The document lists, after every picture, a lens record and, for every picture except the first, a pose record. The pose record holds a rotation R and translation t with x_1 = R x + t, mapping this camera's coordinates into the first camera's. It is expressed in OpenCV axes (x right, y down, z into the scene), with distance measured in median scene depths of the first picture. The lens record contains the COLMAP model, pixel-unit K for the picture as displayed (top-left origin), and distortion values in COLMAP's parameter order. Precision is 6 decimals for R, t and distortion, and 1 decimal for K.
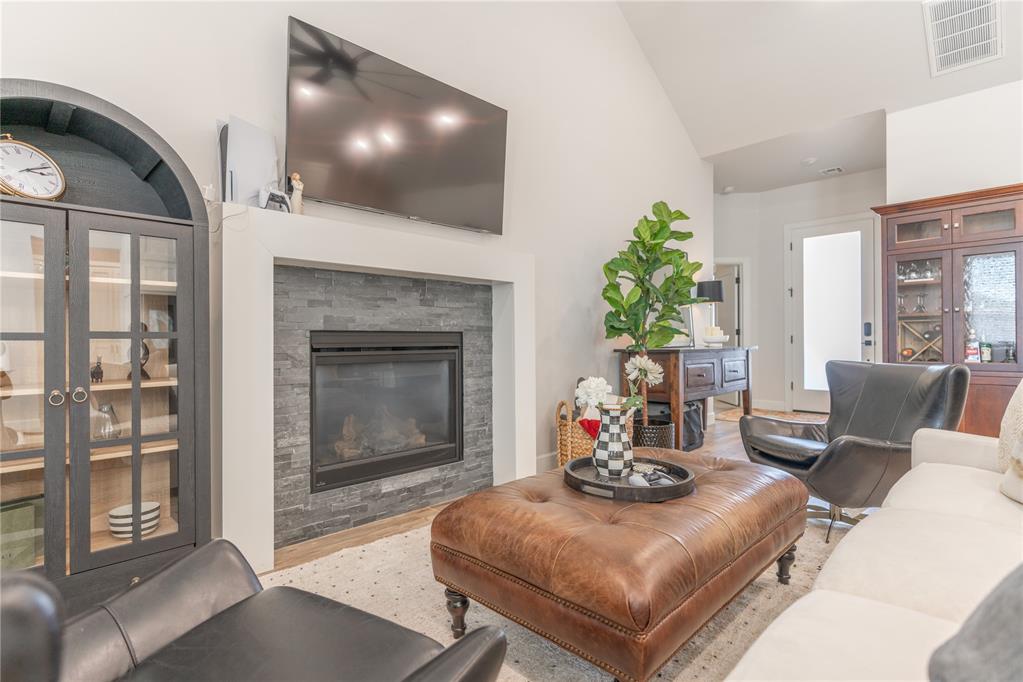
lens RADIAL K [[497.7, 0, 508.1], [0, 497.7, 340.7], [0, 0, 1]] dist [-0.001273, -0.000381]
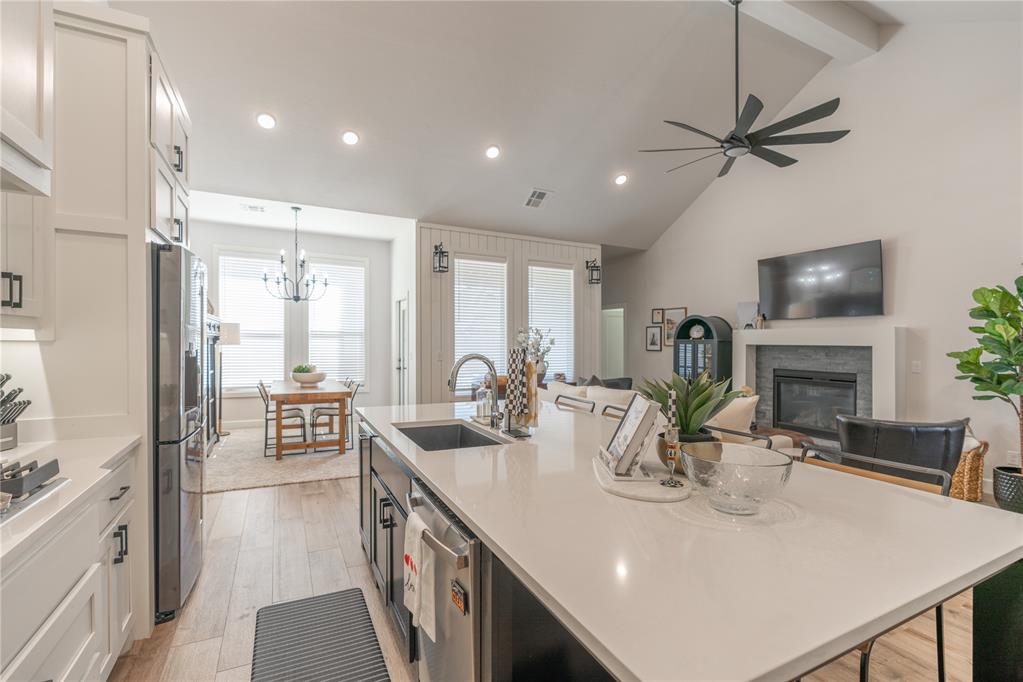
lens RADIAL K [[464.6, 0, 505.9], [0, 464.6, 335.7], [0, 0, 1]] dist [0.000013, 0.000699]
pose [[-0.318565, -0.011684, -0.947829, 2.321997], [-0.010242, 0.999908, -0.008883, -0.153166], [0.947846, 0.006878, -0.318655, 0.405878]]
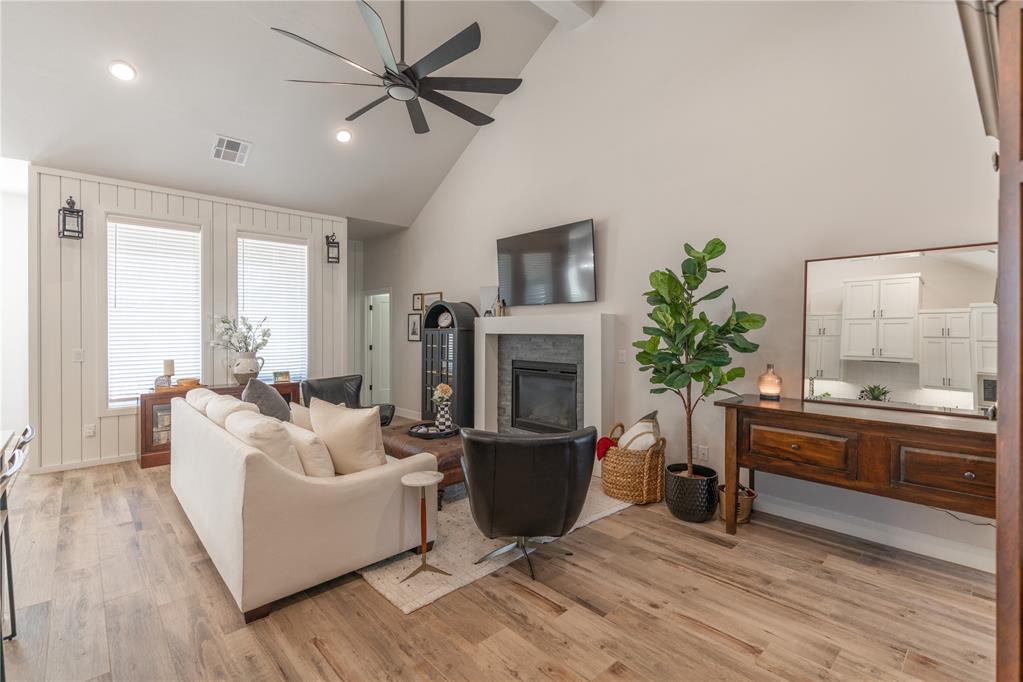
lens RADIAL K [[468.9, 0, 499.0], [0, 468.9, 327.5], [0, 0, 1]] dist [-0.001886, 0.000360]
pose [[-0.040404, -0.000980, -0.999183, 1.810195], [0.000578, 0.999999, -0.001004, -0.168017], [0.999183, -0.000618, -0.040403, 0.977486]]
